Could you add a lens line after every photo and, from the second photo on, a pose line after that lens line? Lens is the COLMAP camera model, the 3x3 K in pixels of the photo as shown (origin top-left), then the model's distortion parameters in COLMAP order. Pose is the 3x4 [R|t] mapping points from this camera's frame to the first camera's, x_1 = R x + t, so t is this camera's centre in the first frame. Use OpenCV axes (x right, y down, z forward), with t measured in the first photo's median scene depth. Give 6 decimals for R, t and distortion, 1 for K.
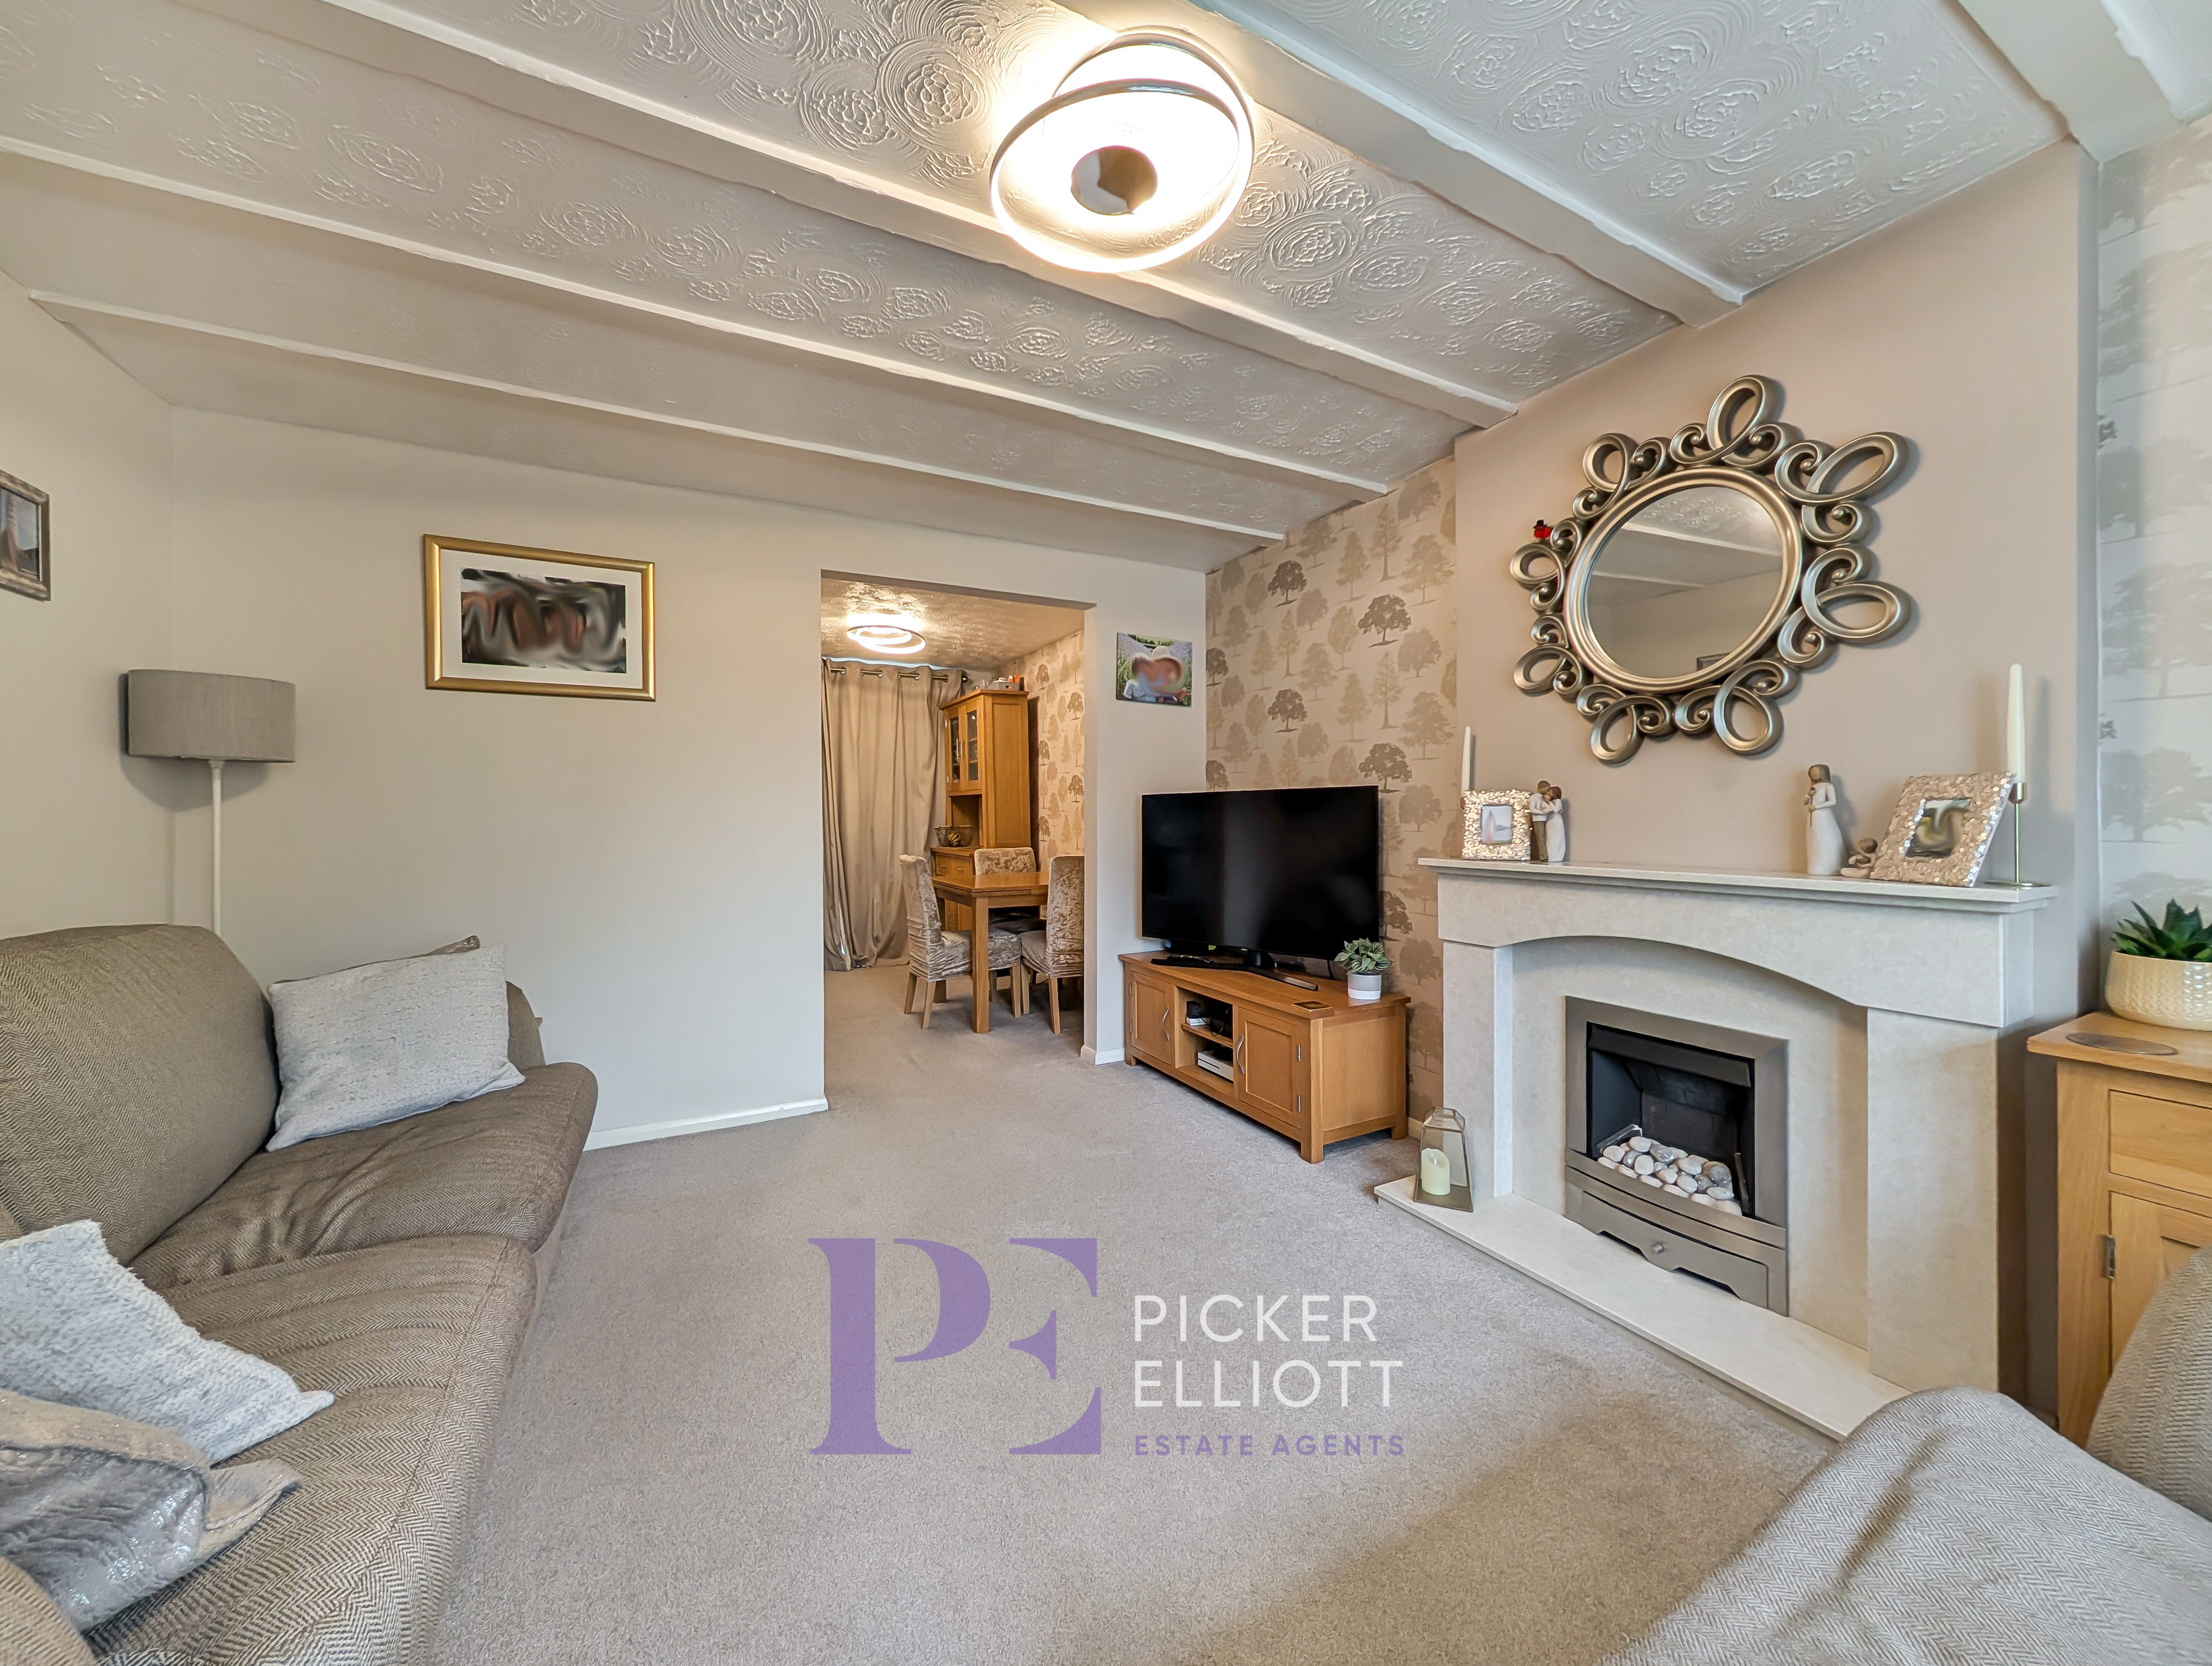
lens RADIAL K [[812.1, 0, 1095.7], [0, 812.1, 820.8], [0, 0, 1]] dist [0.000239, 0.000049]
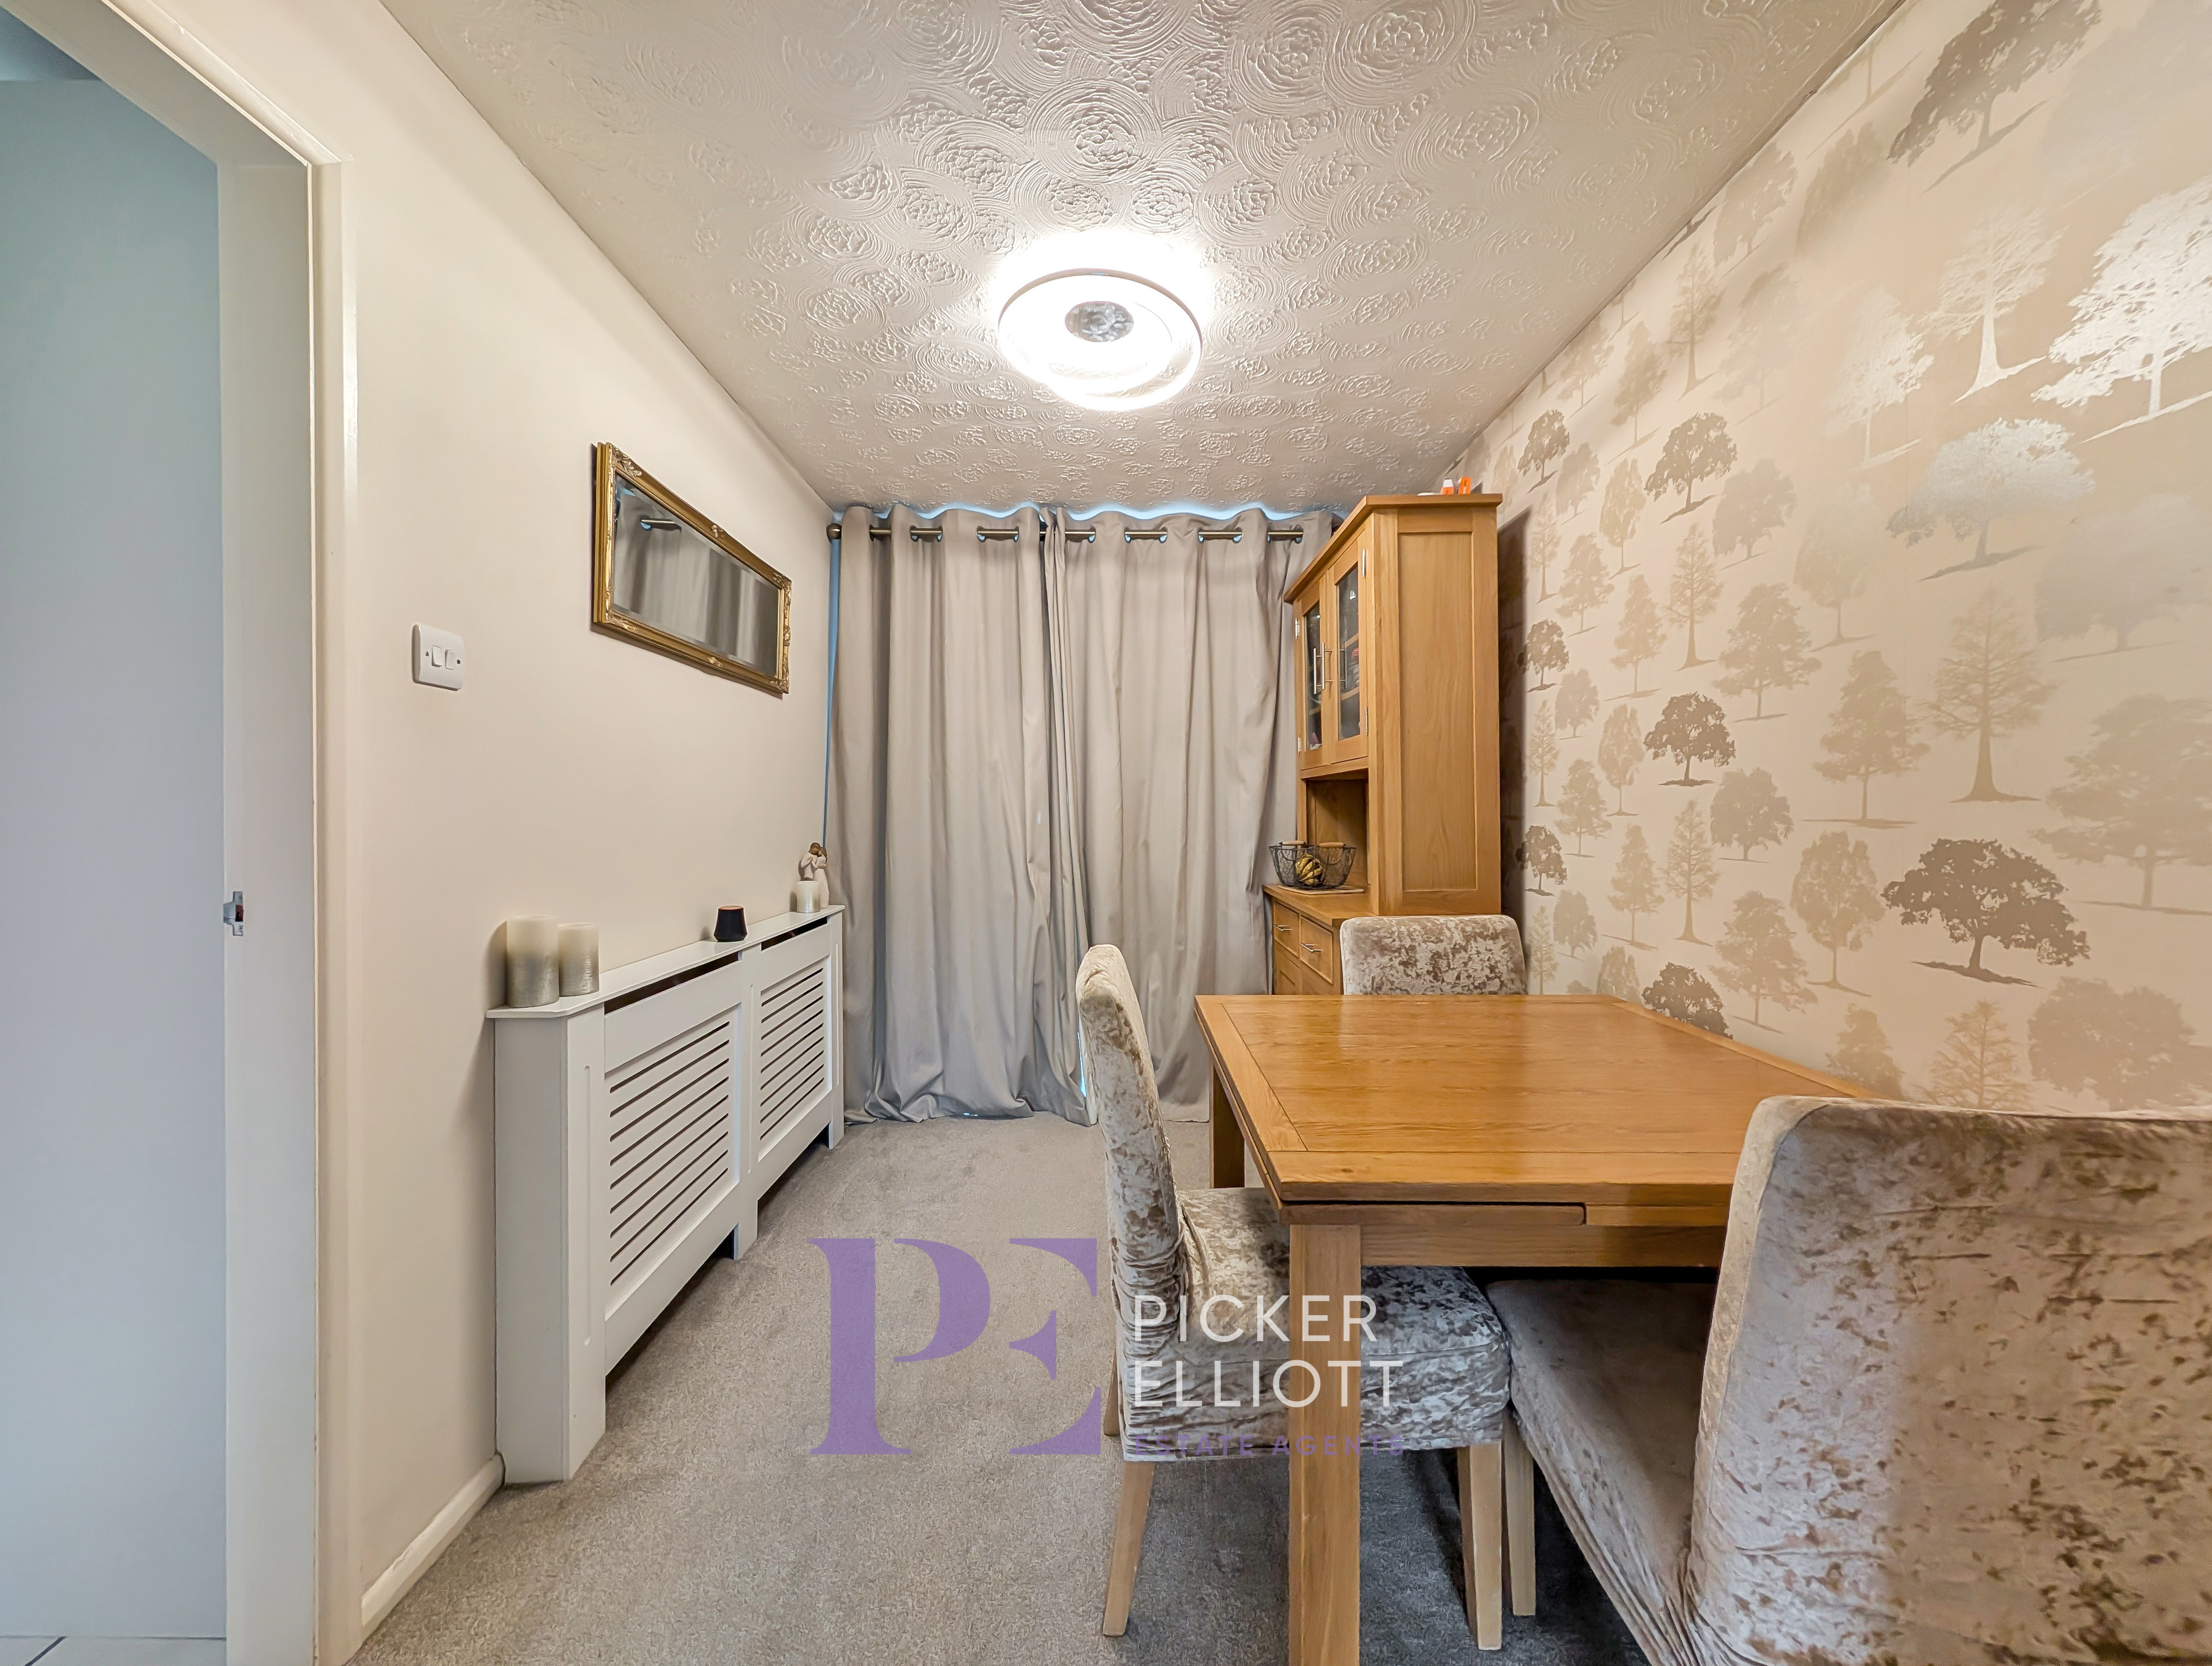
lens RADIAL K [[812.1, 0, 1095.7], [0, 812.1, 820.8], [0, 0, 1]] dist [0.000239, 0.000049]
pose [[0.884726, 0.010485, -0.465994, -0.068060], [-0.006882, 0.999932, 0.009433, -0.009657], [0.466061, -0.005138, 0.884738, 0.547462]]
